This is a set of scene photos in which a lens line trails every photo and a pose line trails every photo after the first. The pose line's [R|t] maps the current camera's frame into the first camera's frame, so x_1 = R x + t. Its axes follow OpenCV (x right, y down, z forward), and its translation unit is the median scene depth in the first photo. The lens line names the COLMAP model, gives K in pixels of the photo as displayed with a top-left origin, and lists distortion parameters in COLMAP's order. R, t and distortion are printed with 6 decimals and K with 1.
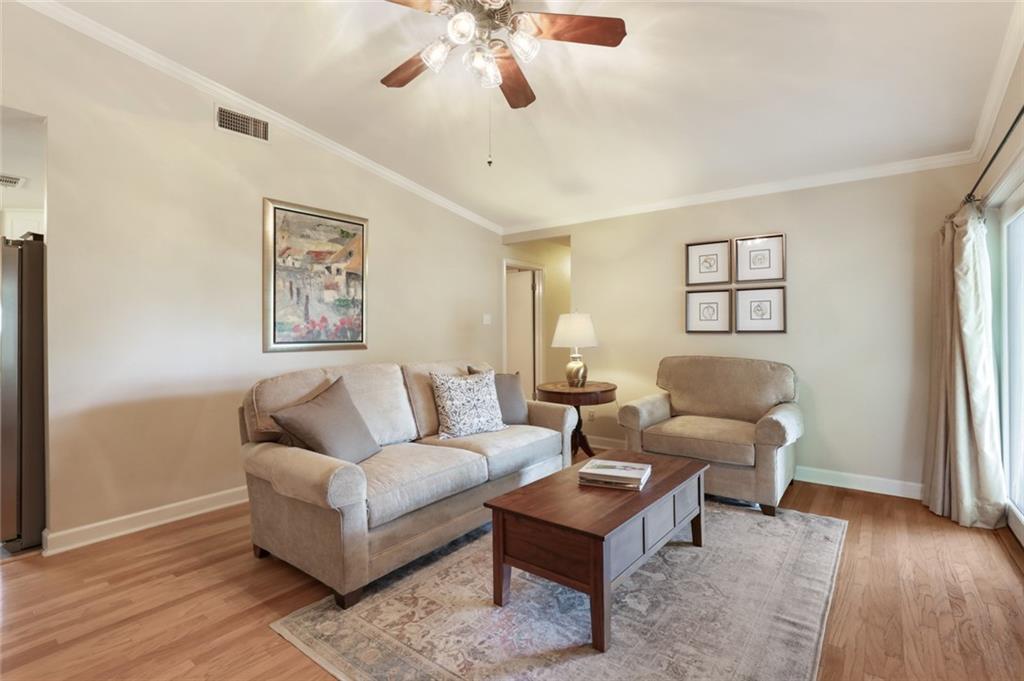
lens RADIAL K [[479.2, 0, 521.7], [0, 479.2, 338.8], [0, 0, 1]] dist [-0.002768, 0.011784]
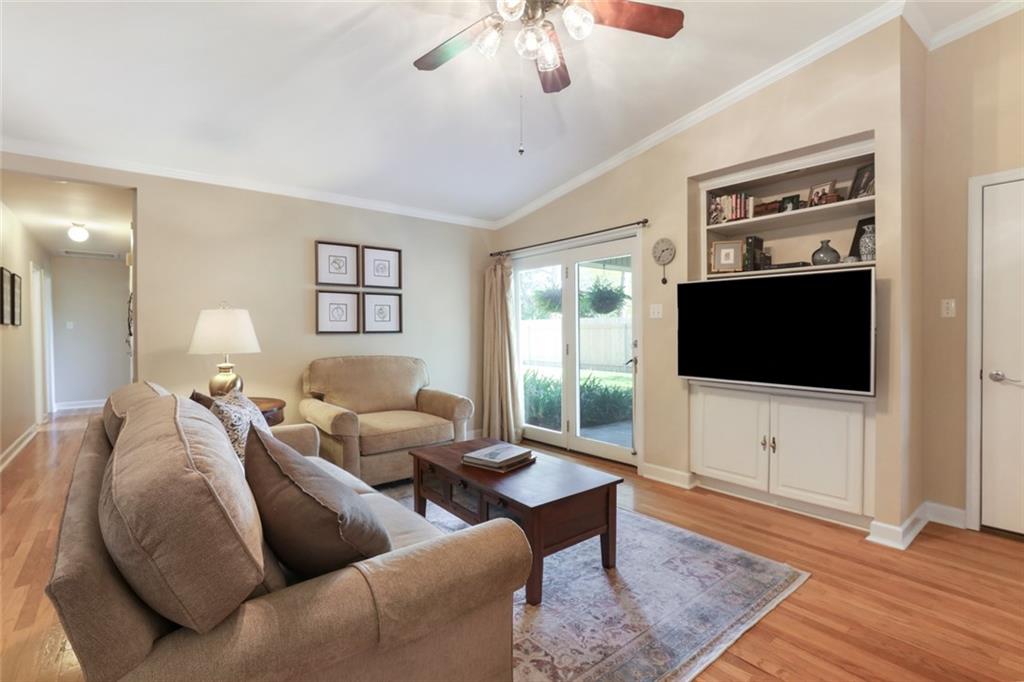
lens RADIAL K [[479.2, 0, 521.7], [0, 479.2, 339.3], [0, 0, 1]] dist [-0.002768, 0.011784]
pose [[0.233267, -0.015548, 0.972288, -0.521467], [0.024433, 0.999650, 0.010124, -0.000955], [-0.972106, 0.021394, 0.233566, 0.406807]]
